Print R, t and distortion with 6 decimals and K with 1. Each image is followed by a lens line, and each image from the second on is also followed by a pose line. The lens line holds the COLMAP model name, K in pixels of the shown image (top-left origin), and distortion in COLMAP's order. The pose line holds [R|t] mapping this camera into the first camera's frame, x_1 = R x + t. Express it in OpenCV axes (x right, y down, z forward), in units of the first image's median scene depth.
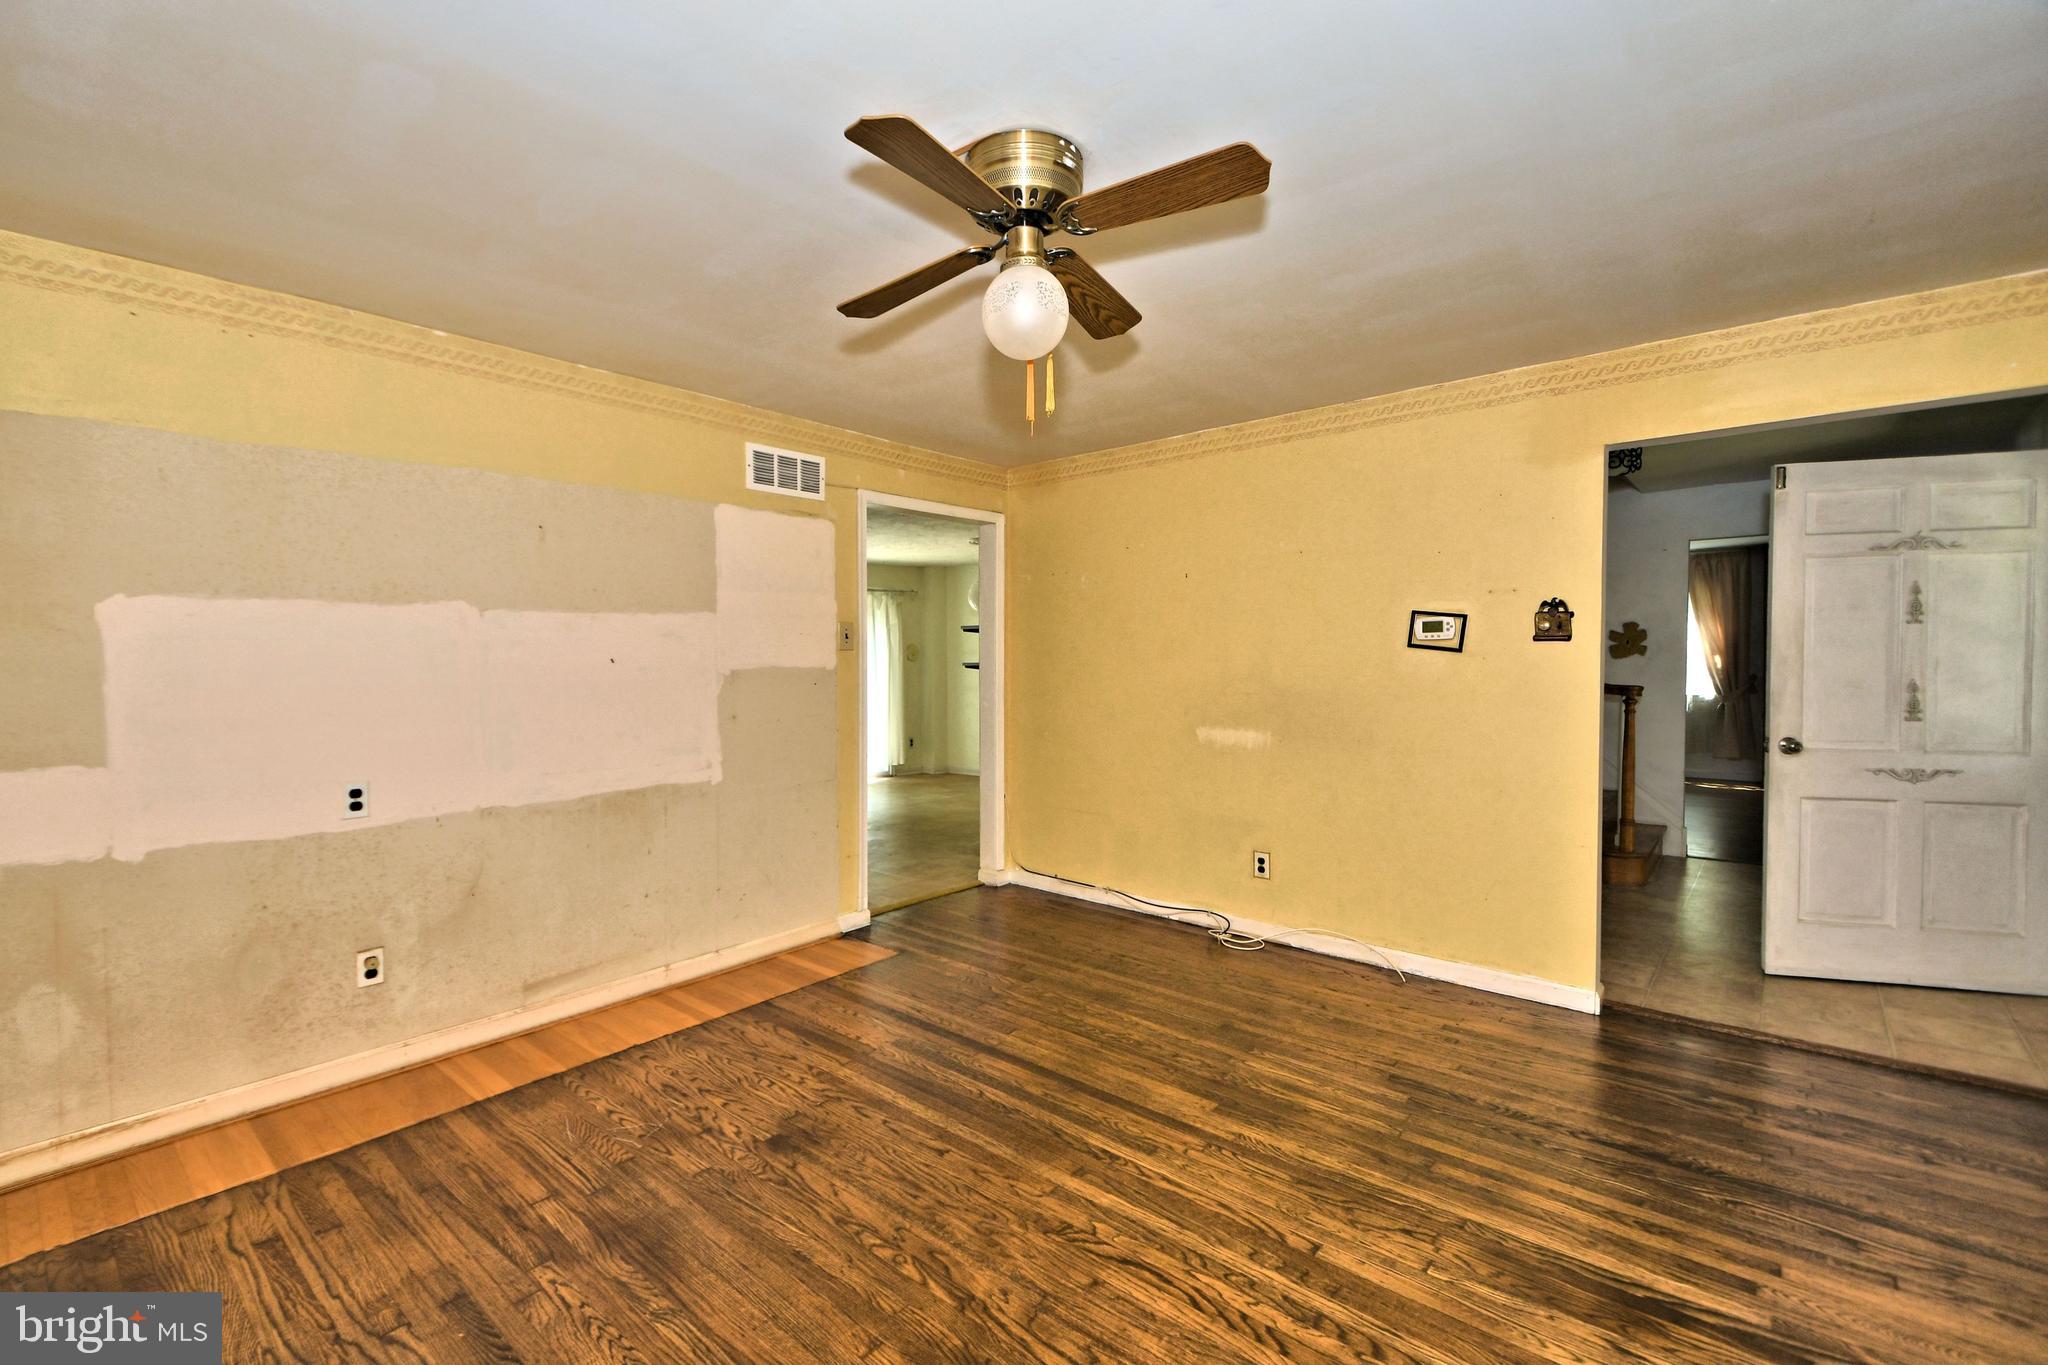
lens RADIAL K [[931.0, 0, 1017.1], [0, 931.0, 677.0], [0, 0, 1]] dist [0.015435, -0.002086]
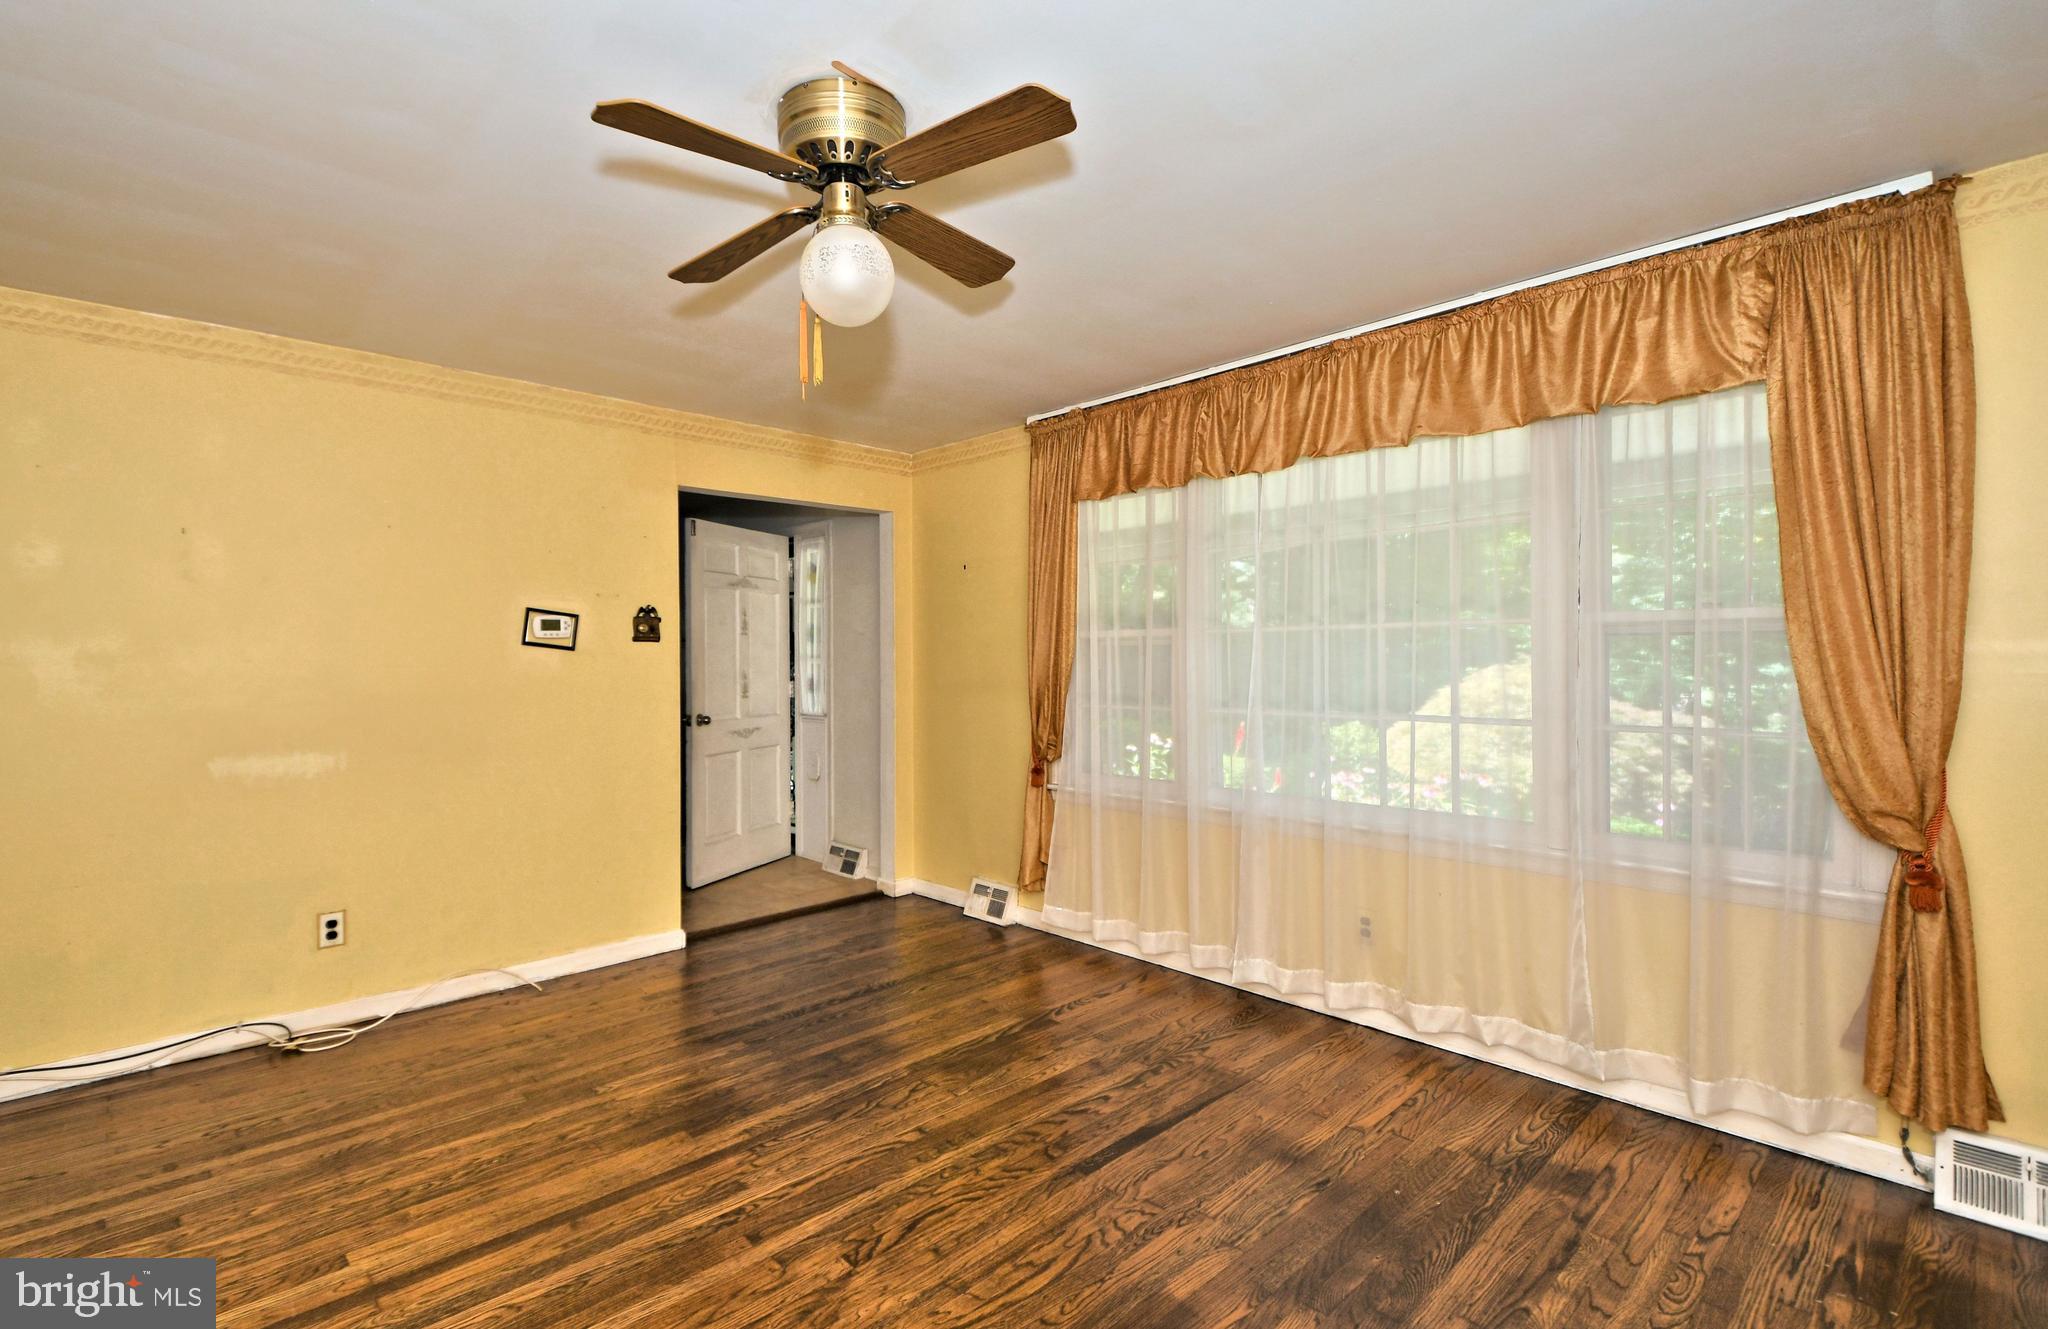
lens RADIAL K [[892.2, 0, 1016.6], [0, 892.2, 654.6], [0, 0, 1]] dist [0.021385, -0.000040]
pose [[0.099228, 0.005337, 0.995050, -0.524541], [0.026767, 0.999609, -0.008031, -0.001187], [-0.994705, 0.027431, 0.099046, 0.460664]]
